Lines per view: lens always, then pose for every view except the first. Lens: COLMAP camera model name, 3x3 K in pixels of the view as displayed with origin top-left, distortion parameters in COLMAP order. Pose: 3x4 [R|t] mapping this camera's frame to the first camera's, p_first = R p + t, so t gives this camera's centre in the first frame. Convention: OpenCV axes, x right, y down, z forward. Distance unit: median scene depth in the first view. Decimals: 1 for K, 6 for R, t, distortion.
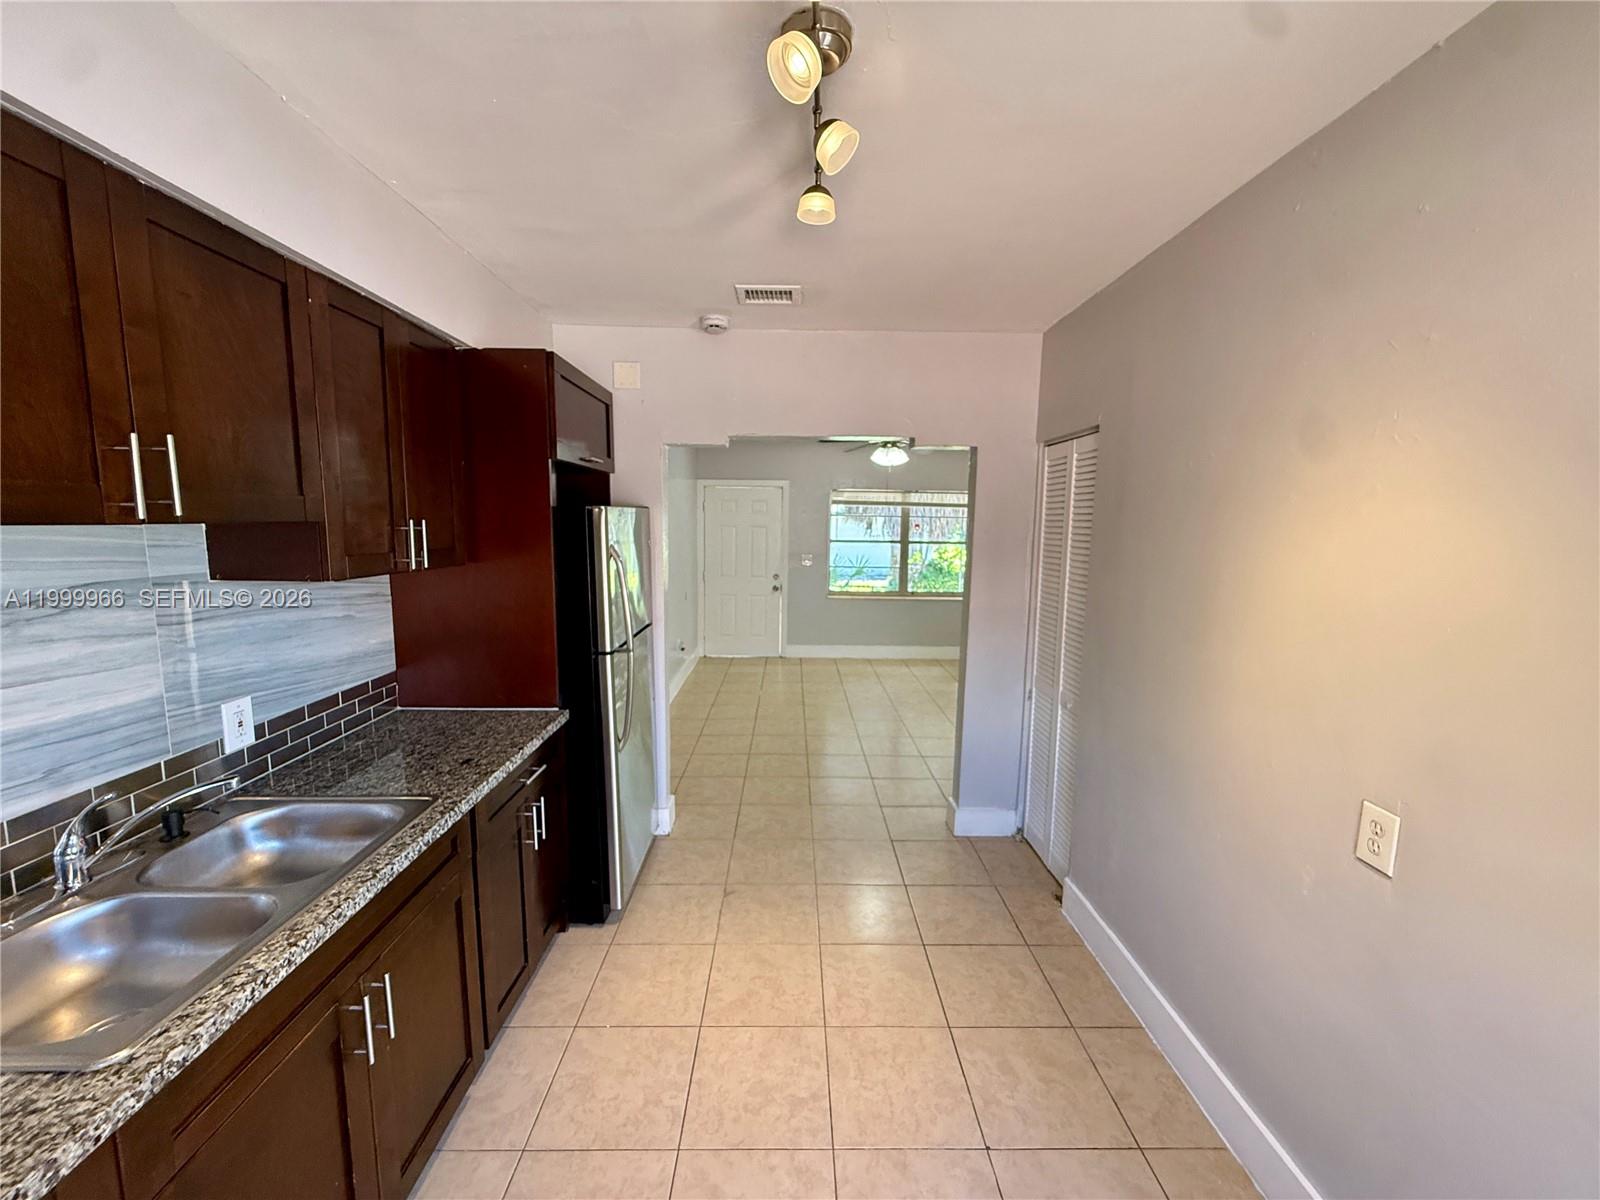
lens RADIAL K [[636.9, 0, 796.7], [0, 636.9, 602.5], [0, 0, 1]] dist [0.002377, 0.000021]
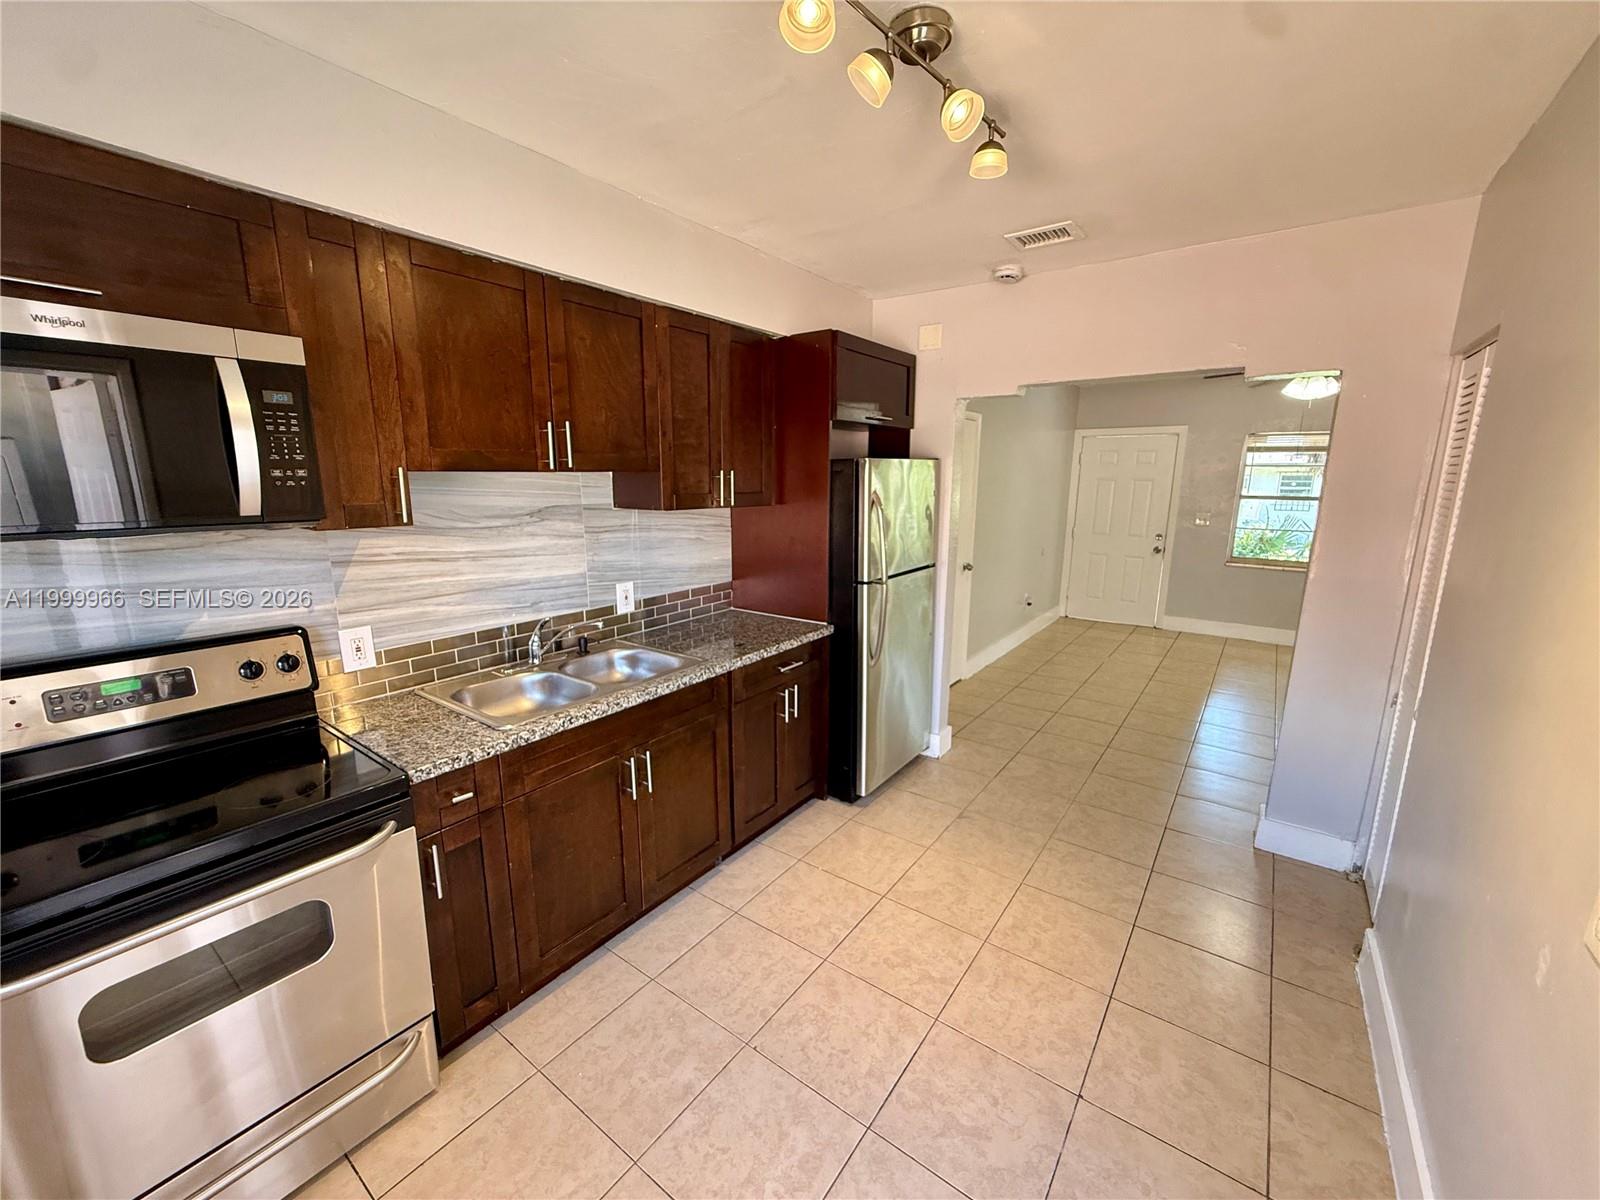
lens RADIAL K [[636.9, 0, 800.2], [0, 636.9, 603.1], [0, 0, 1]] dist [0.002377, 0.000021]
pose [[0.800345, 0.111669, -0.589048, 0.346541], [-0.071175, 0.993250, 0.091590, 0.017838], [0.595299, -0.031378, 0.802891, -0.035093]]
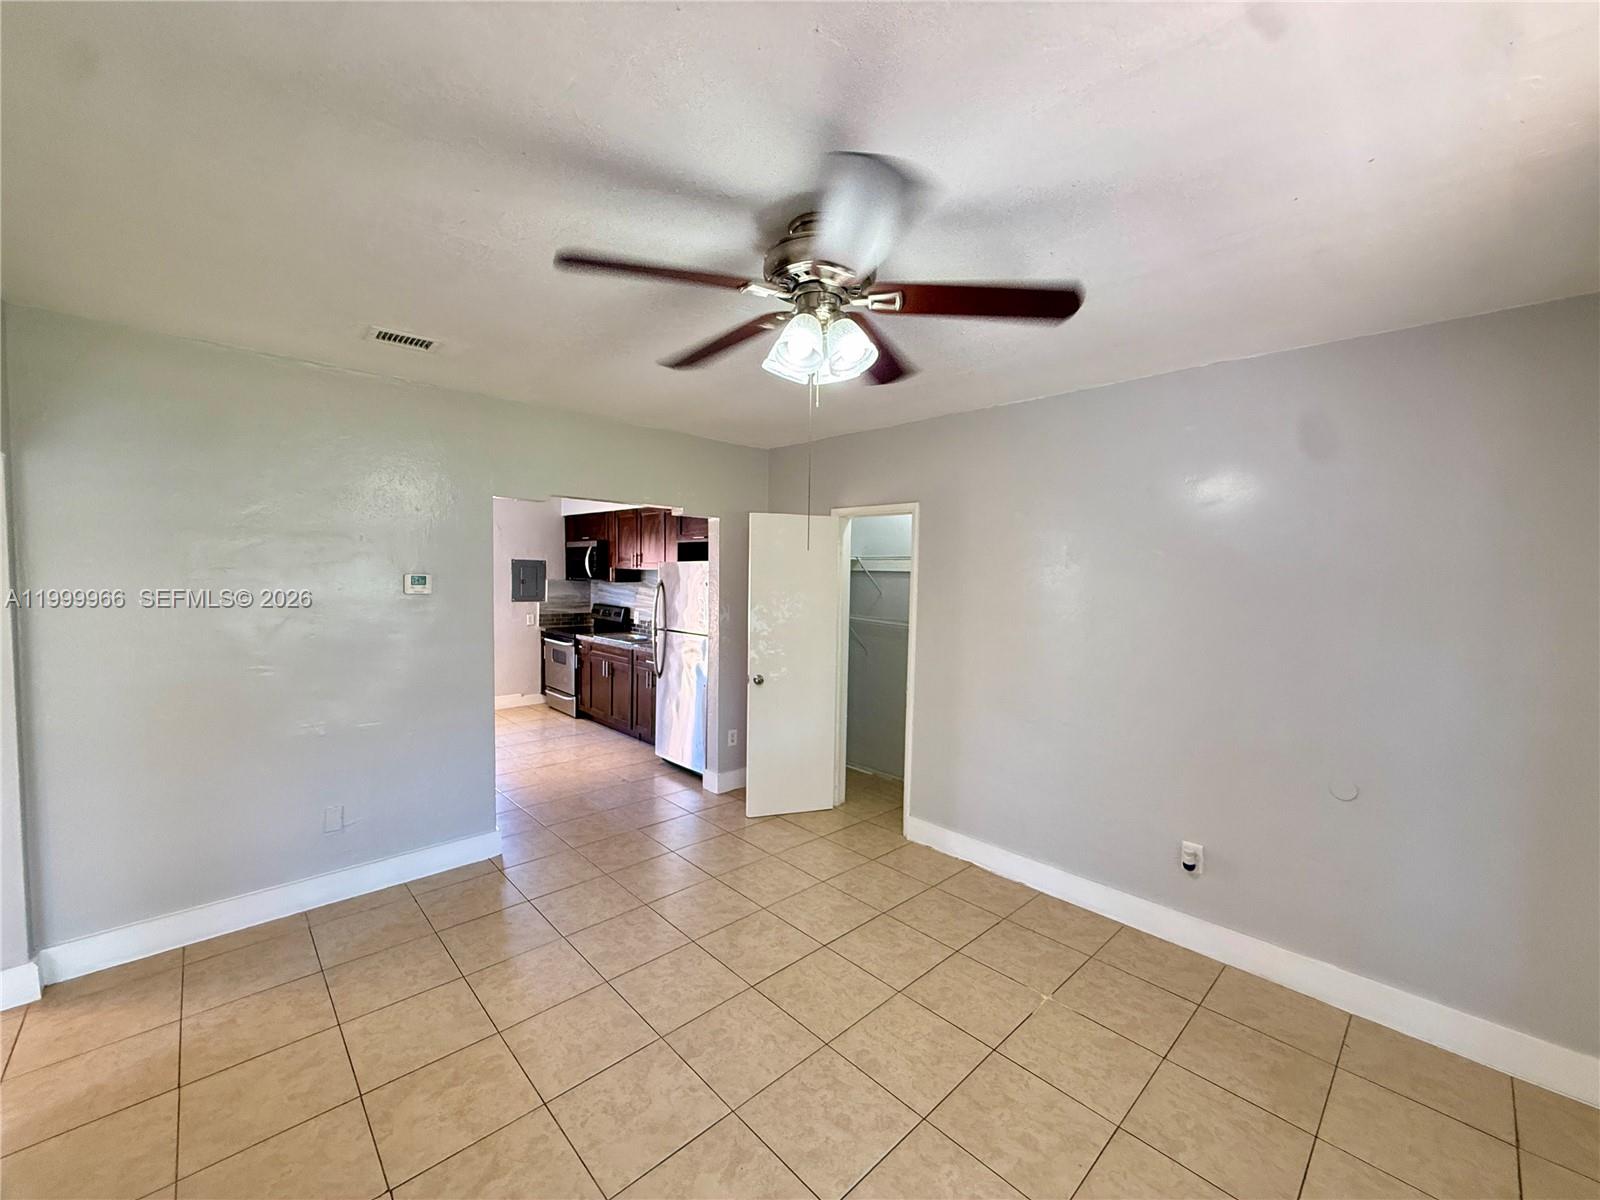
lens RADIAL K [[636.9, 0, 794.7], [0, 636.9, 610.4], [0, 0, 1]] dist [0.002377, 0.000021]
pose [[-0.735461, 0.015966, -0.677379, 0.922422], [-0.113117, 0.982799, 0.145981, -0.389010], [0.668059, 0.183987, -0.721004, 3.167130]]
